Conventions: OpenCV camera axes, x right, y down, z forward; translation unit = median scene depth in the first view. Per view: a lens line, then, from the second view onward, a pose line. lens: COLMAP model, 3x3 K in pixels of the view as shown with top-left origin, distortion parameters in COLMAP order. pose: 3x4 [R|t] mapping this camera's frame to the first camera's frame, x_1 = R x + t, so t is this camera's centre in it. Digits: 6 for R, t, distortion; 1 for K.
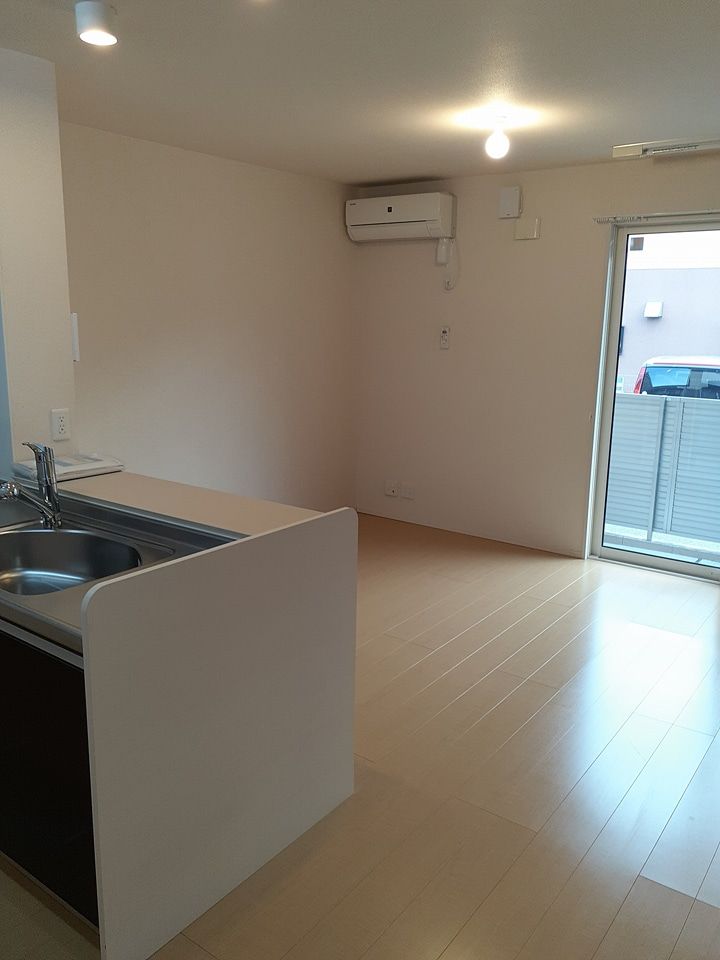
lens RADIAL K [[763.5, 0, 362.5], [0, 763.5, 481.7], [0, 0, 1]] dist [0.001706, -0.031699]
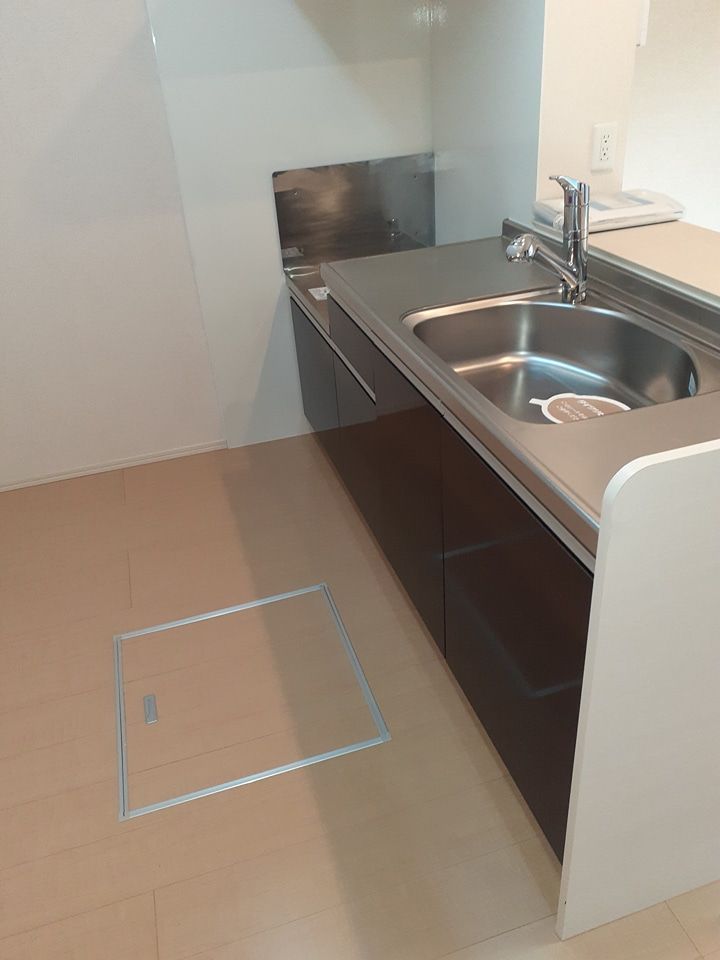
lens RADIAL K [[763.5, 0, 364.1], [0, 763.5, 484.7], [0, 0, 1]] dist [0.001706, -0.031699]
pose [[0.800497, 0.245901, -0.546568, -0.124288], [-0.048717, 0.935635, 0.349592, -0.020322], [0.597353, -0.253220, 0.760953, 0.281072]]
